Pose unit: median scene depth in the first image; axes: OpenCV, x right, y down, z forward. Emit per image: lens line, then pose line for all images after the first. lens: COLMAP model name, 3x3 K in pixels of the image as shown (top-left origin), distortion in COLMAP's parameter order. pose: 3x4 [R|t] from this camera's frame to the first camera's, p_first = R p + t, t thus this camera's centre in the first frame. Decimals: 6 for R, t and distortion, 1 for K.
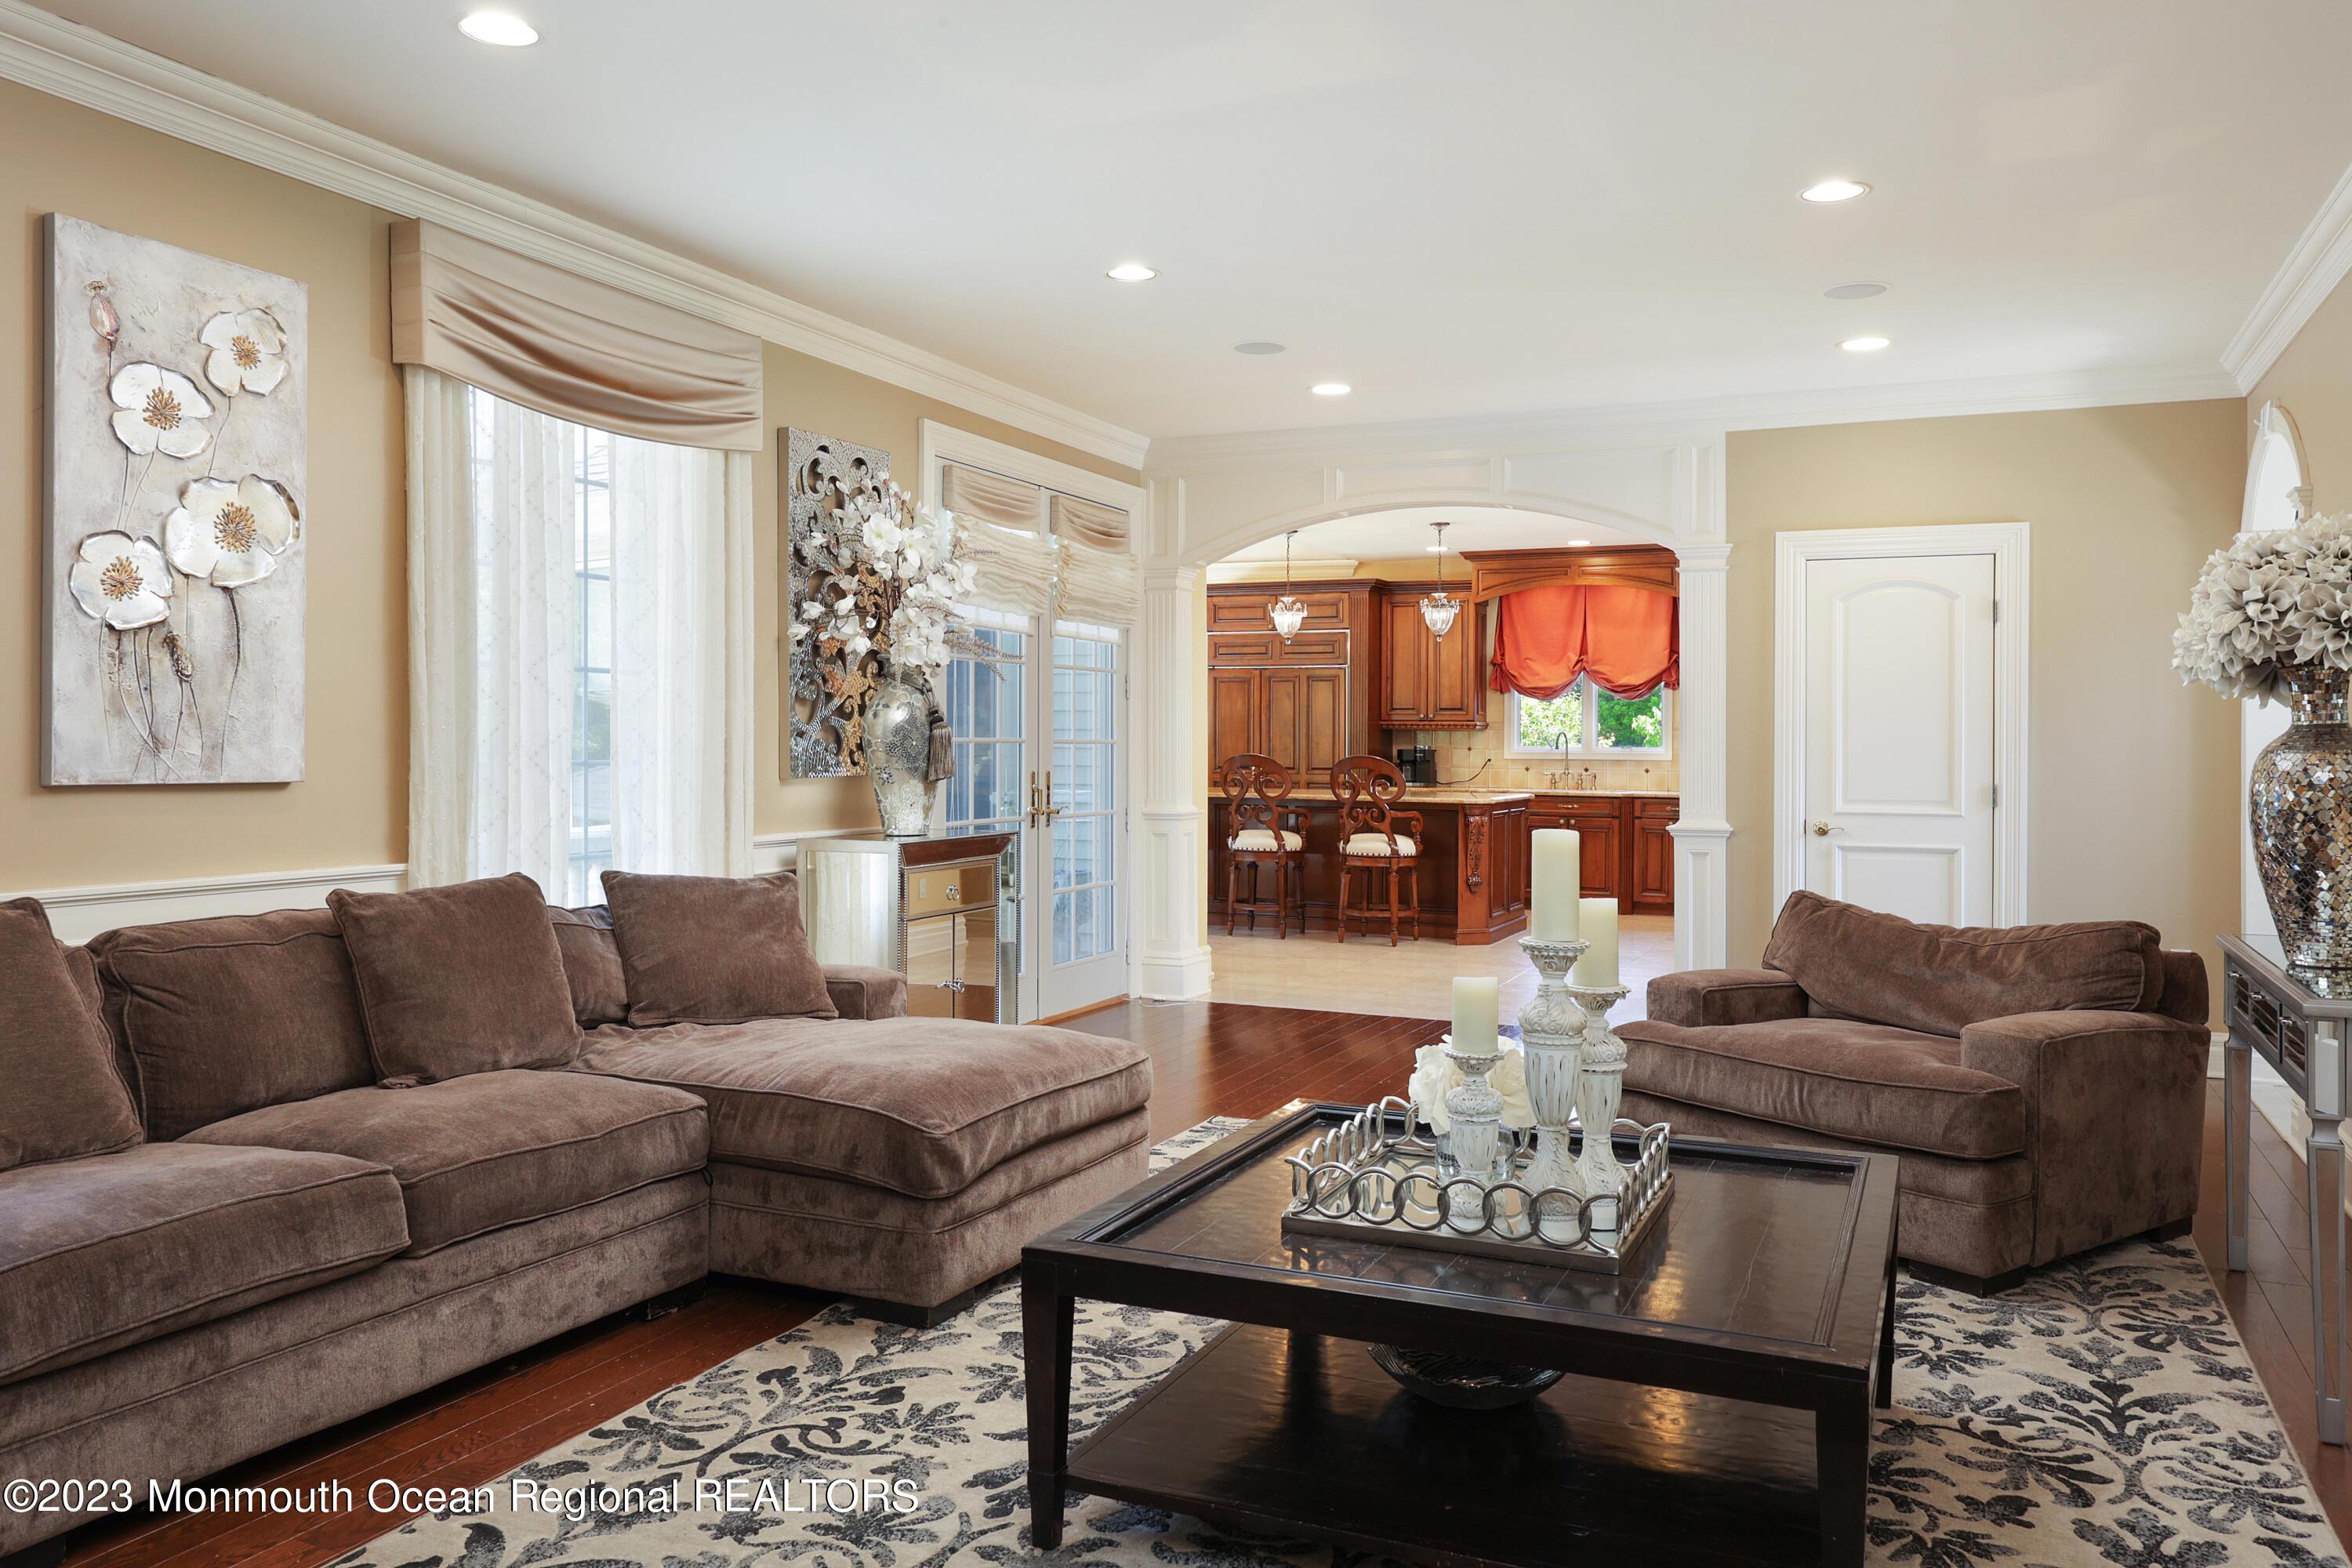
lens RADIAL K [[1746.7, 0, 1179.1], [0, 1746.7, 728.3], [0, 0, 1]] dist [-0.005668, -0.000769]
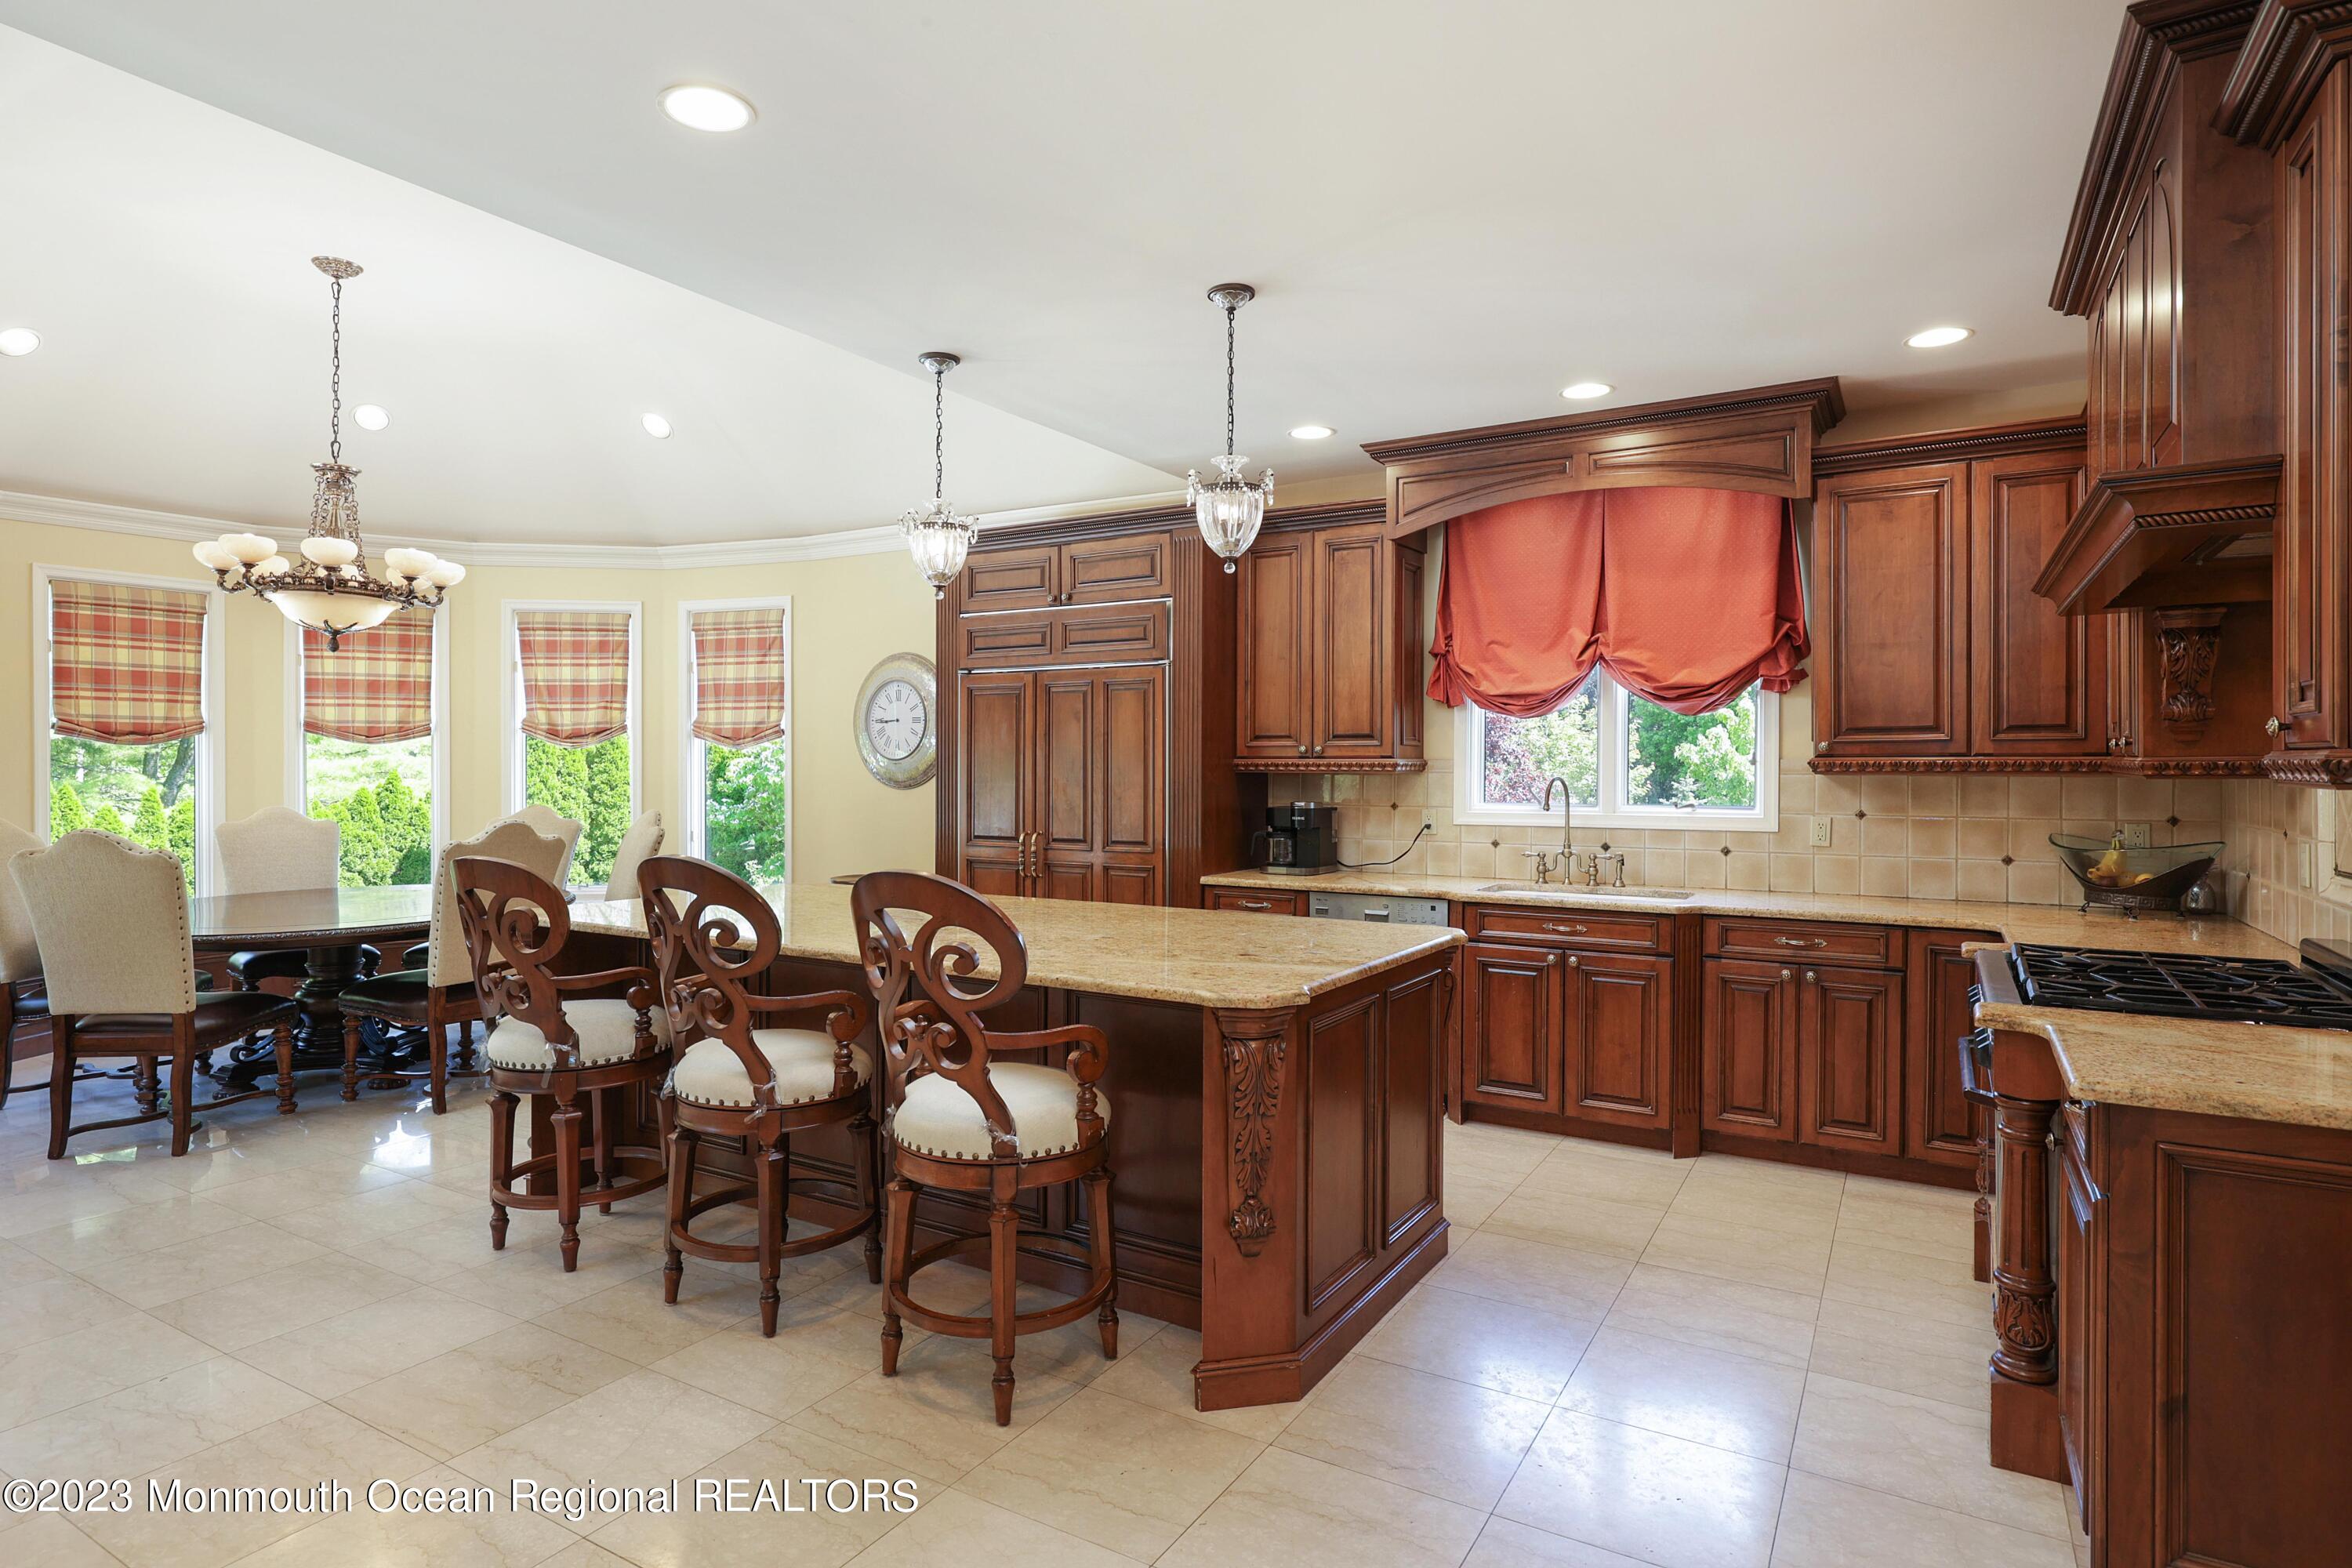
lens RADIAL K [[1235.3, 0, 1176.0], [0, 1235.3, 784.0], [0, 0, 1]] dist [0.000878, 0.000000]
pose [[0.992371, -0.005158, -0.123177, 0.146860], [0.007984, 0.999716, 0.022459, -0.005206], [0.123026, -0.023271, 0.992131, 0.598431]]
